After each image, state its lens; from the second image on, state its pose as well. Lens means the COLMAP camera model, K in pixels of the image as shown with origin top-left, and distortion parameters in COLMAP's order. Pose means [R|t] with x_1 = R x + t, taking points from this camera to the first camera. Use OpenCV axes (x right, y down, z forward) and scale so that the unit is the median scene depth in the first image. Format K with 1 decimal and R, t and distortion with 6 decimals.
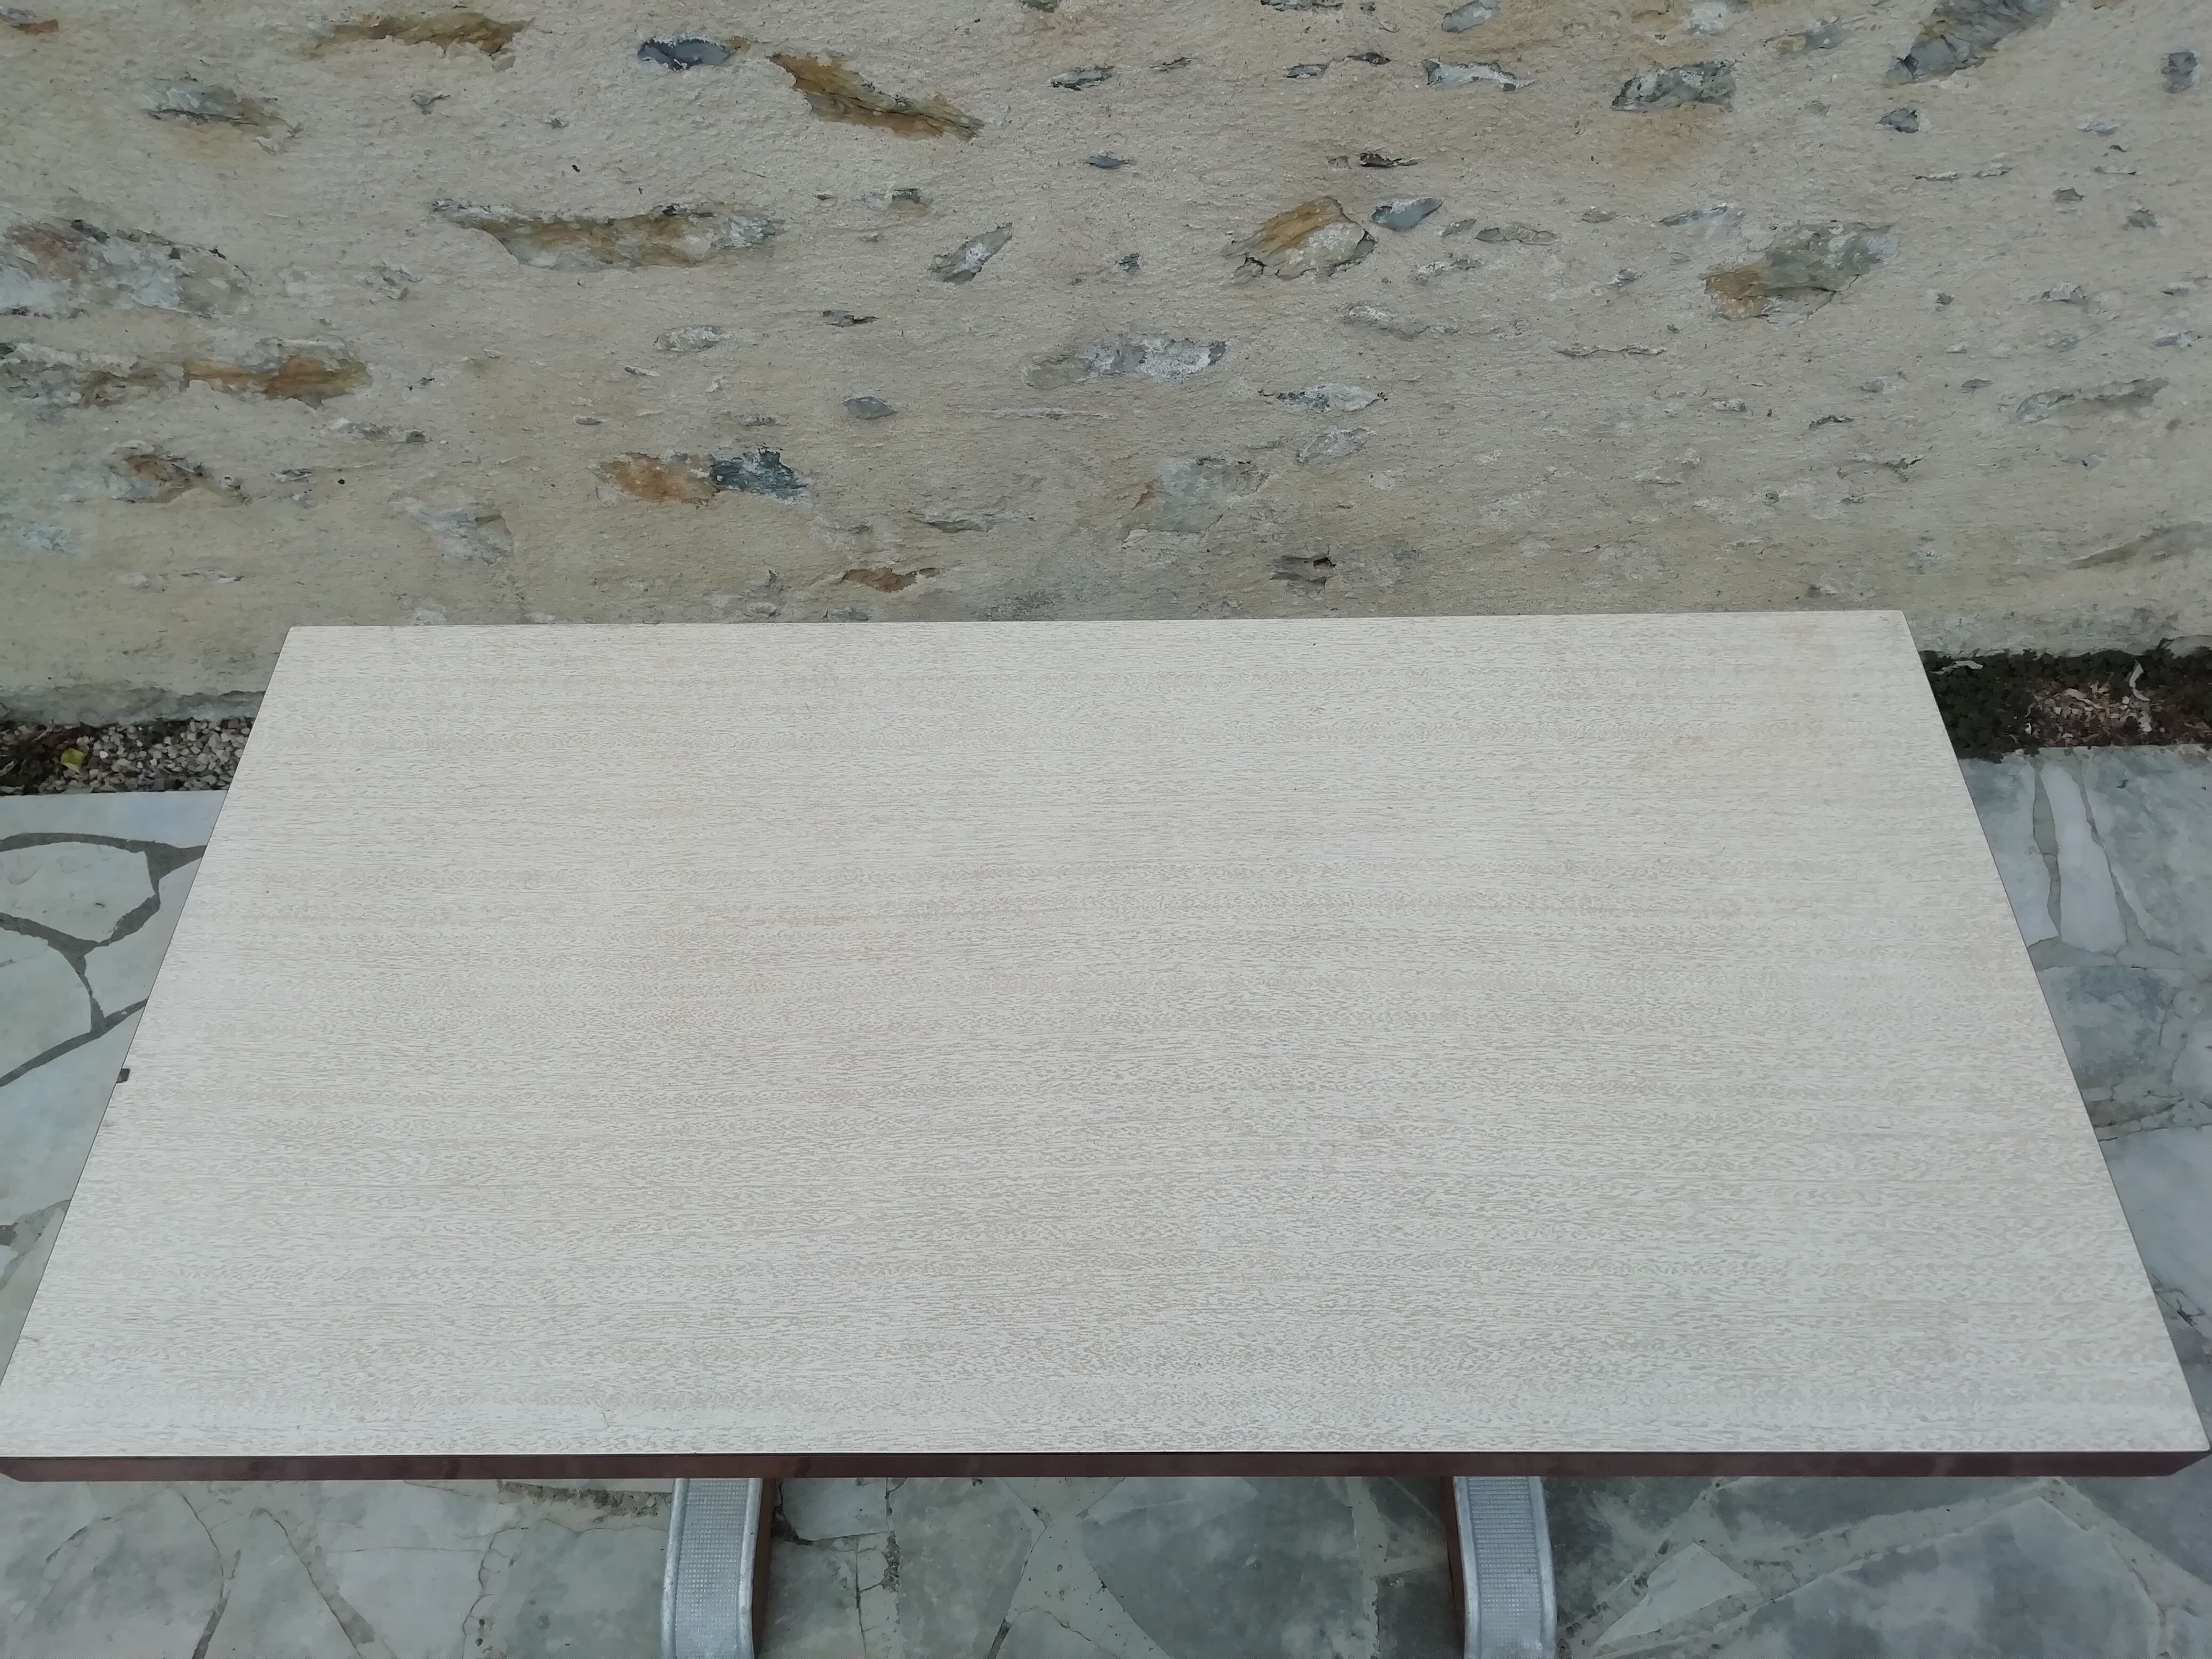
lens RADIAL K [[1664.9, 0, 1119.7], [0, 1664.9, 846.5], [0, 0, 1]] dist [0.019336, -0.017256]
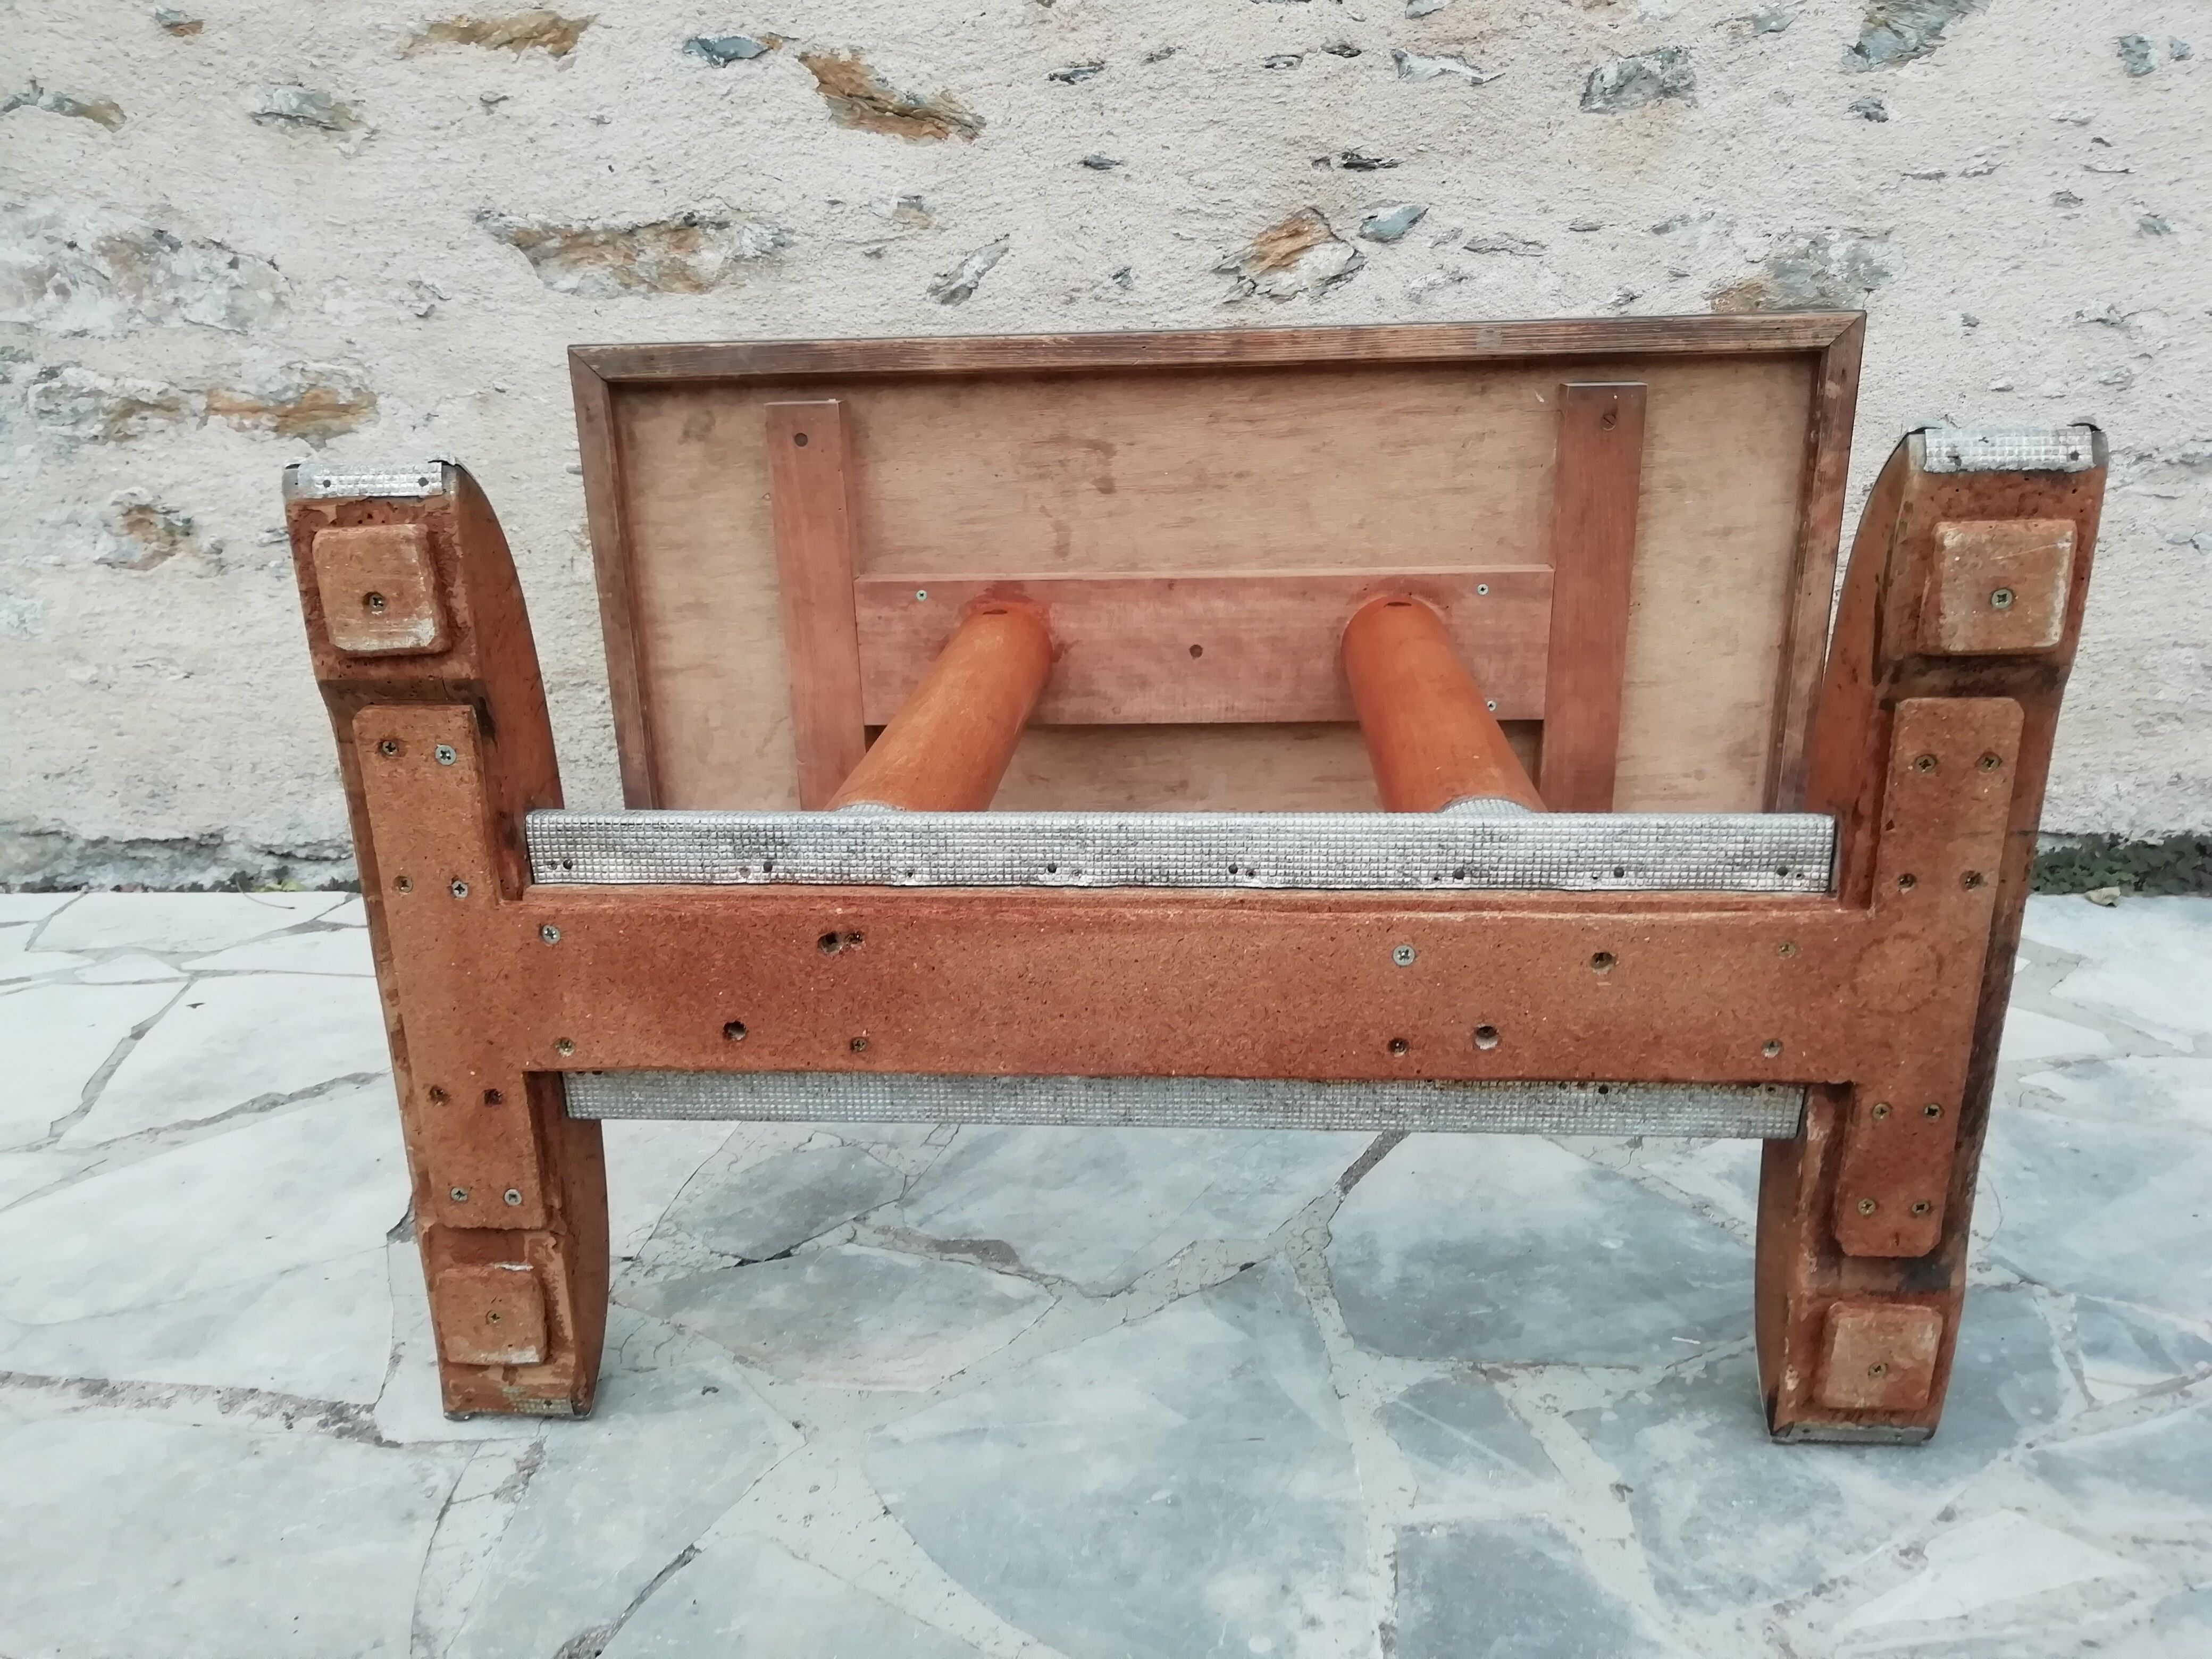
lens RADIAL K [[1664.9, 0, 1118.8], [0, 1664.9, 851.5], [0, 0, 1]] dist [0.019336, -0.017256]
pose [[0.995695, 0.014940, -0.091483, 0.106625], [-0.067871, 0.789689, -0.609741, 0.573006], [0.063133, 0.613325, 0.787303, 0.431840]]
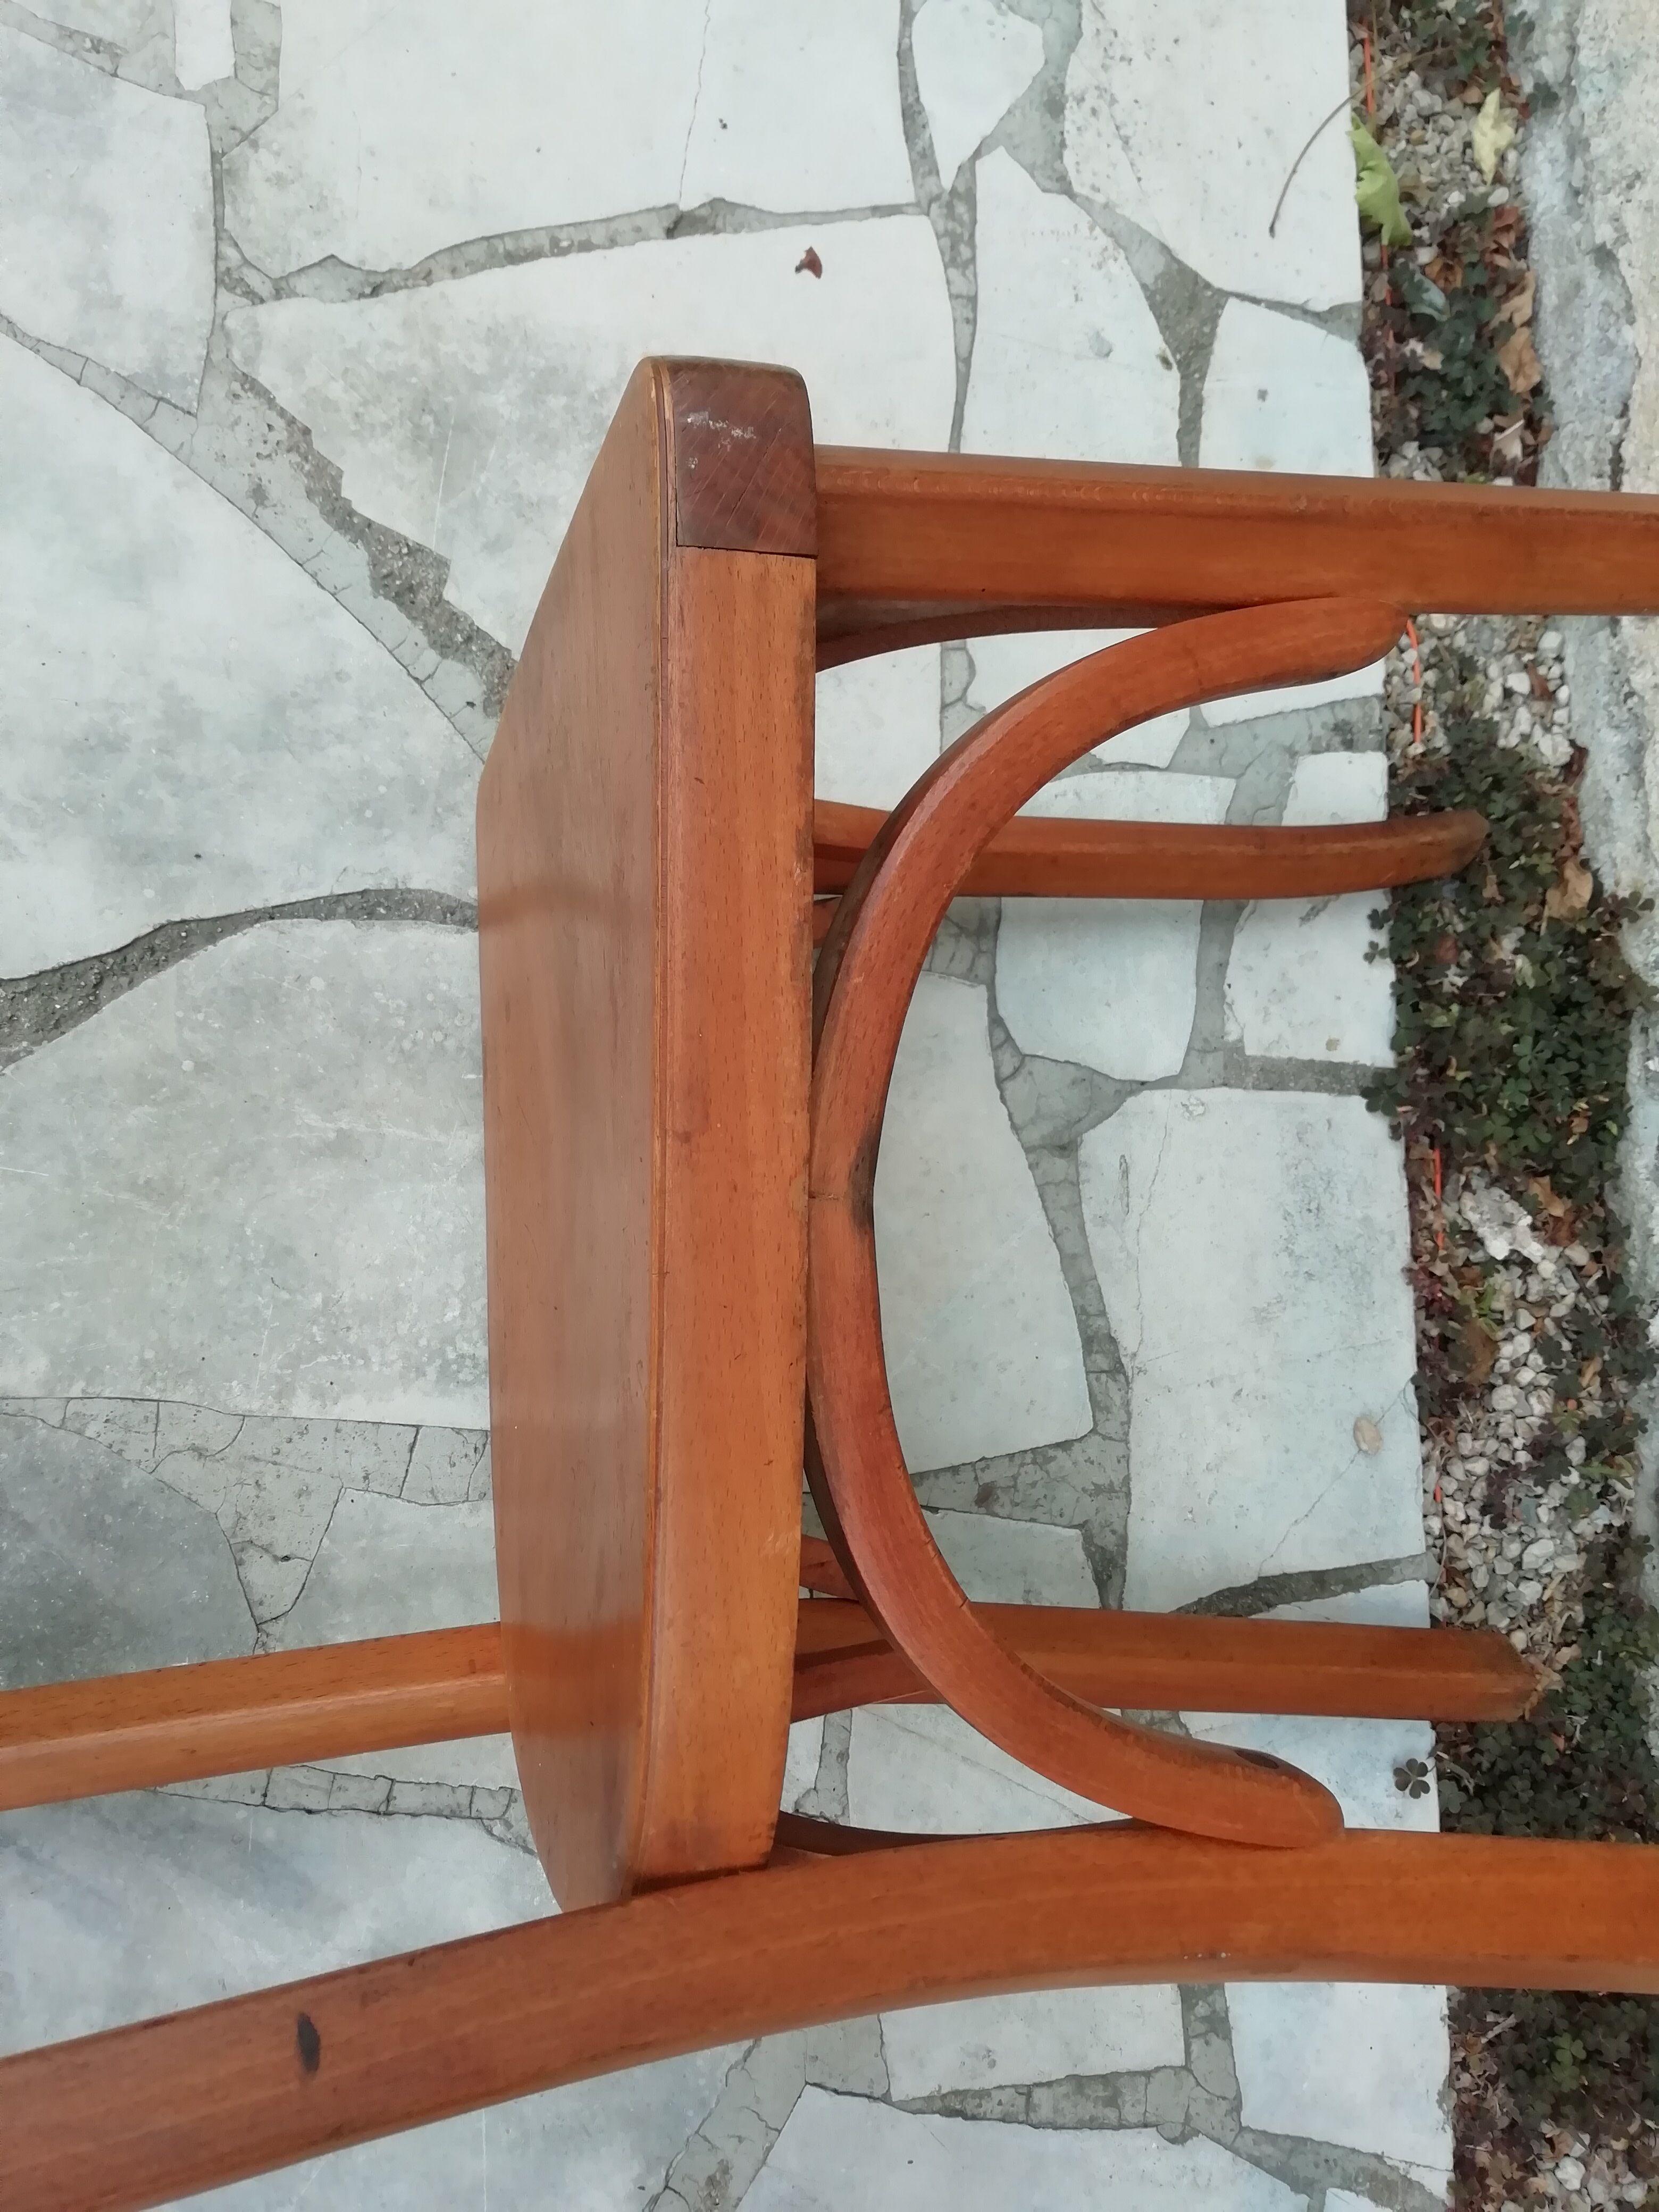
lens RADIAL K [[1664.9, 0, 832.7], [0, 1664.9, 1098.0], [0, 0, 1]] dist [0.019336, -0.017256]
pose [[-0.008664, 0.996329, -0.085172, -0.188272], [-0.936699, 0.021729, 0.349462, -0.076781], [0.350029, 0.082808, 0.933071, 0.726217]]
